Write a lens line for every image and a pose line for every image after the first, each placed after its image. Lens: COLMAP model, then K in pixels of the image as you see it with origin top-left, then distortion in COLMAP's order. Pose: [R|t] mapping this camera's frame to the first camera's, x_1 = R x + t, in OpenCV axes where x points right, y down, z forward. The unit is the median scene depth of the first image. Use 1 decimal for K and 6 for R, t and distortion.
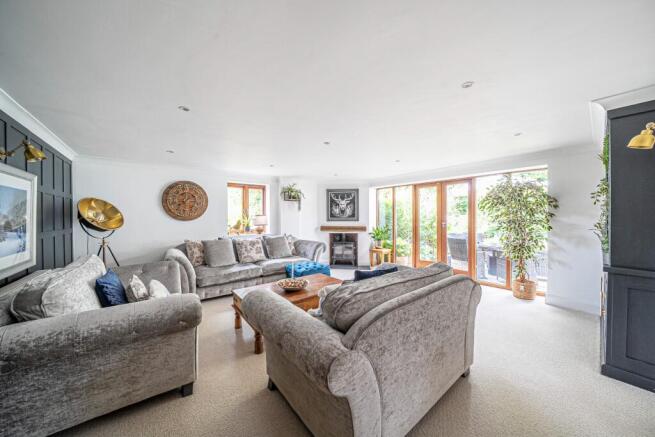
lens RADIAL K [[226.0, 0, 326.5], [0, 226.0, 218.1], [0, 0, 1]] dist [0.000373, 0.000021]
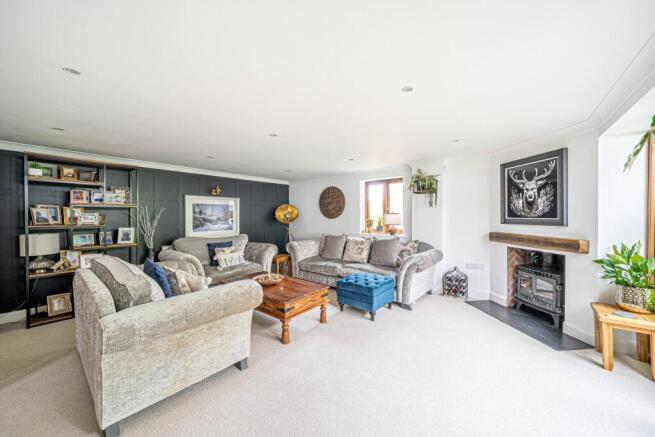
lens RADIAL K [[238.1, 0, 325.2], [0, 238.1, 215.8], [0, 0, 1]] dist [-0.002157, -0.000090]
pose [[0.224046, 0.005902, -0.974561, 0.461624], [-0.005464, 0.999974, 0.004800, -0.005961], [0.974563, 0.004249, 0.224073, 0.472640]]
